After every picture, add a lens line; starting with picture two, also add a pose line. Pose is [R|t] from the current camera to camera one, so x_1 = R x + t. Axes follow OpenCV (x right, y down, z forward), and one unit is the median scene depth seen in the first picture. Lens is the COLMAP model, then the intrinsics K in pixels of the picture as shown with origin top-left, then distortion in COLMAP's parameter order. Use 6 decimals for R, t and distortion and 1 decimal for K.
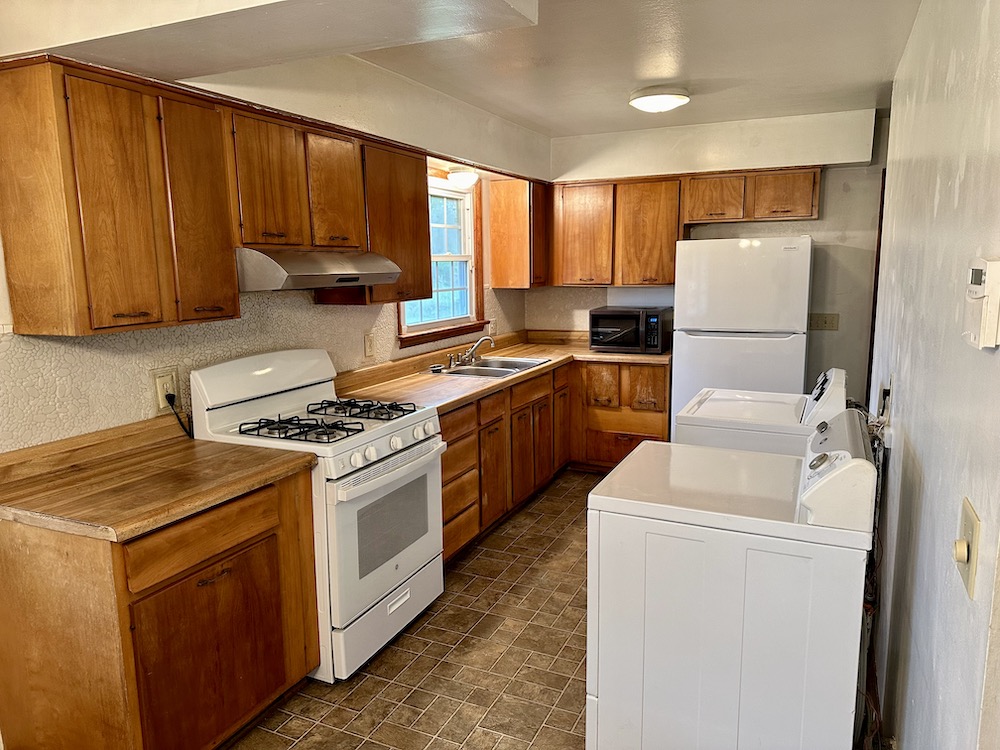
lens RADIAL K [[693.7, 0, 504.1], [0, 693.7, 371.8], [0, 0, 1]] dist [0.148940, -0.213629]
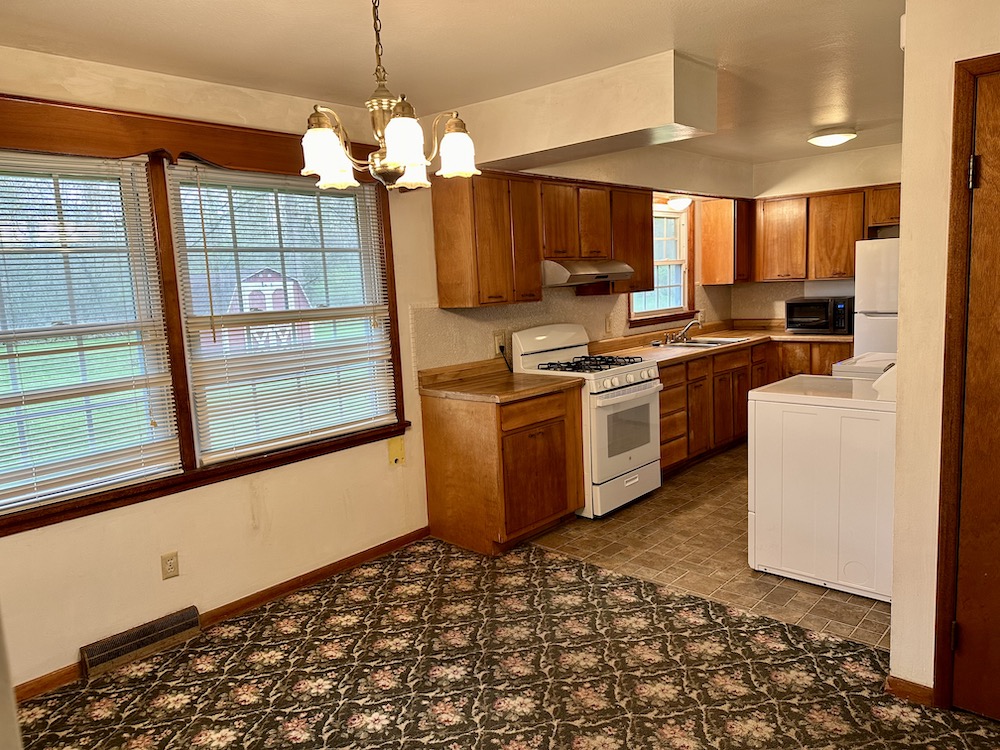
lens RADIAL K [[693.7, 0, 504.1], [0, 693.7, 371.8], [0, 0, 1]] dist [0.148940, -0.213629]
pose [[0.952912, 0.009828, -0.303087, 0.042787], [-0.015249, 0.999763, -0.015525, 0.095600], [0.302863, 0.019416, 0.952836, -0.492947]]
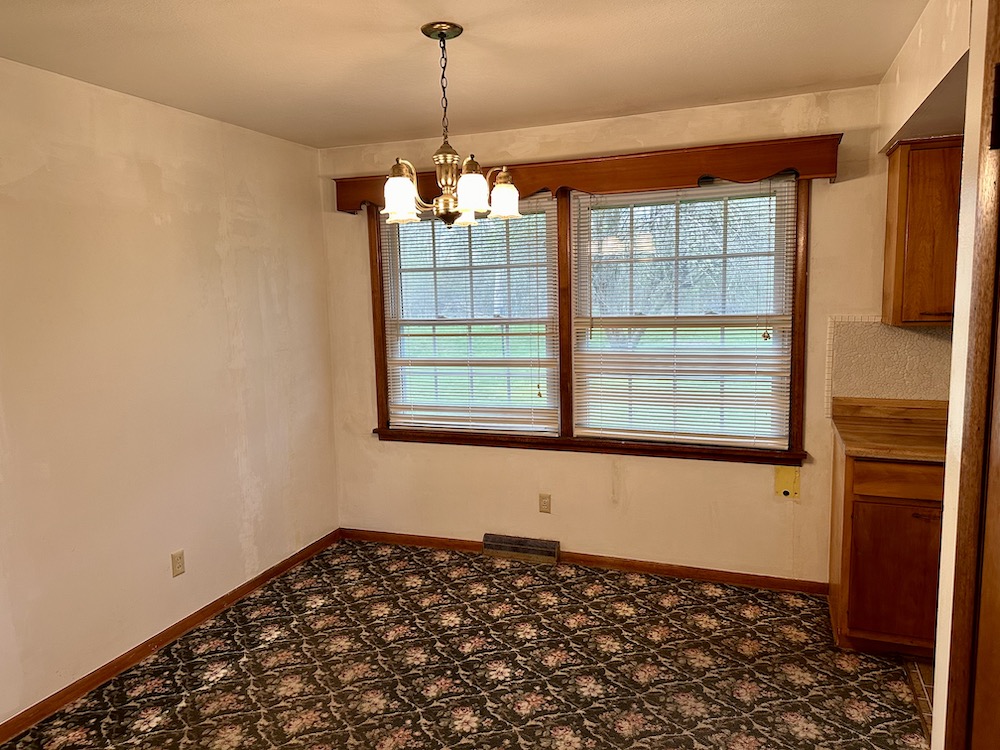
lens RADIAL K [[693.7, 0, 504.1], [0, 693.7, 371.8], [0, 0, 1]] dist [0.148940, -0.213629]
pose [[0.080577, 0.127994, -0.988496, 0.492483], [-0.137214, 0.983704, 0.116188, -0.010173], [0.987259, 0.126273, 0.096826, 0.042390]]
